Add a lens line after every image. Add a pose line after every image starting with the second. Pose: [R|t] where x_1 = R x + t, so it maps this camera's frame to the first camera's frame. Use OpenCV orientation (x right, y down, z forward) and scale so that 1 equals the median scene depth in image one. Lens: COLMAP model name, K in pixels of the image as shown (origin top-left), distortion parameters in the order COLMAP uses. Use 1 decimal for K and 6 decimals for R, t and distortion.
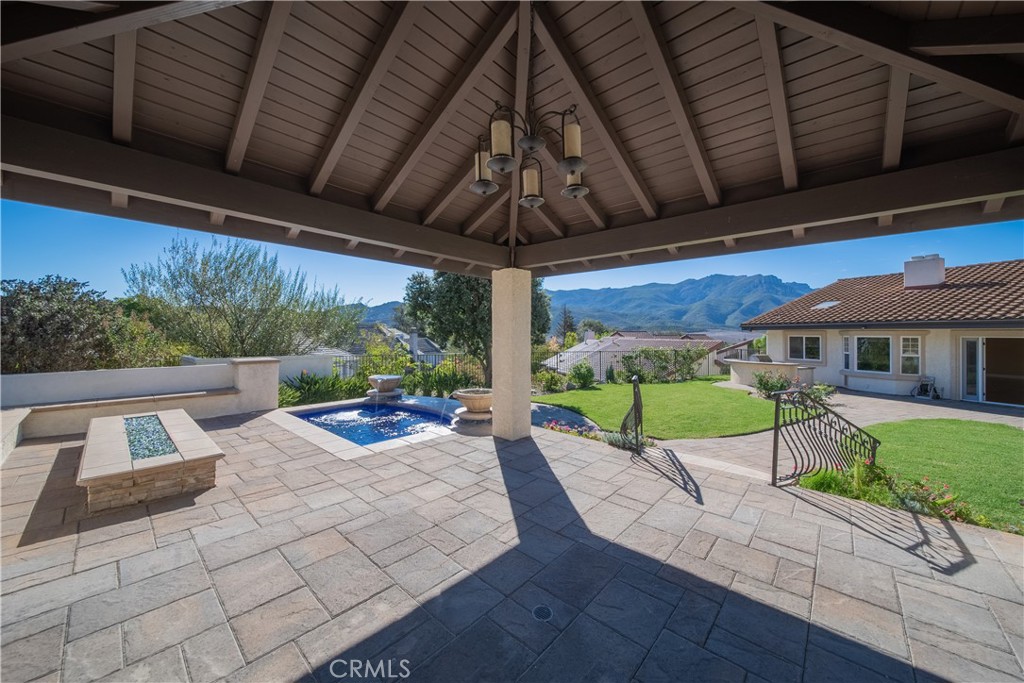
lens RADIAL K [[364.0, 0, 517.6], [0, 364.0, 347.7], [0, 0, 1]] dist [-0.001945, -0.000354]
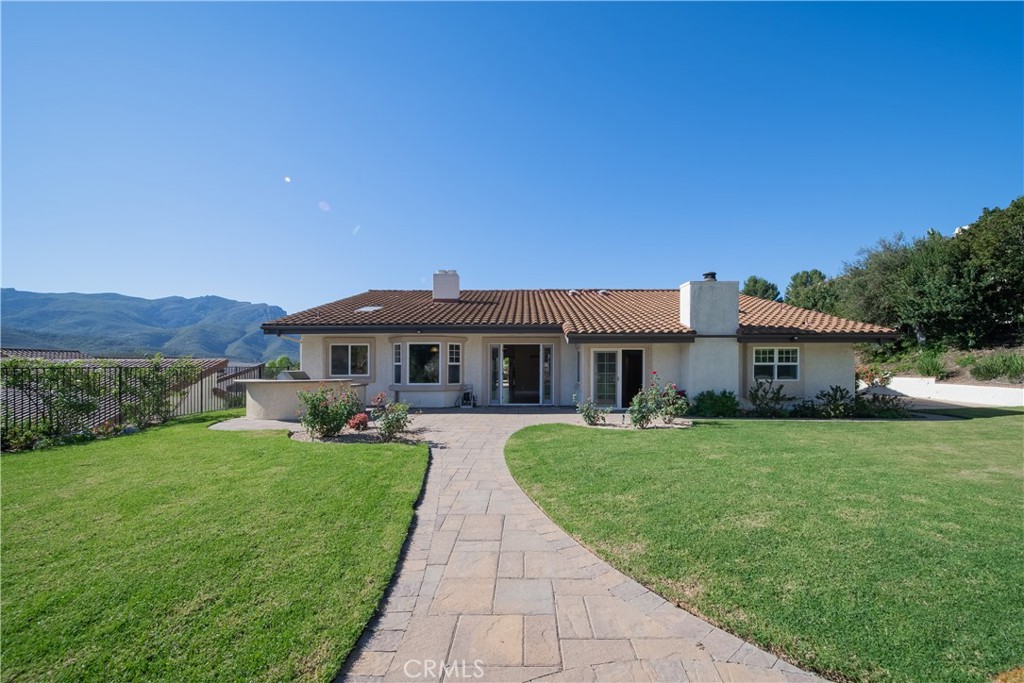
lens RADIAL K [[364.0, 0, 517.6], [0, 364.0, 347.7], [0, 0, 1]] dist [-0.001945, -0.000354]
pose [[0.365422, 0.043348, 0.929832, 0.202874], [0.038253, 0.997372, -0.061530, 0.034478], [-0.930055, 0.058053, 0.362804, 0.387181]]
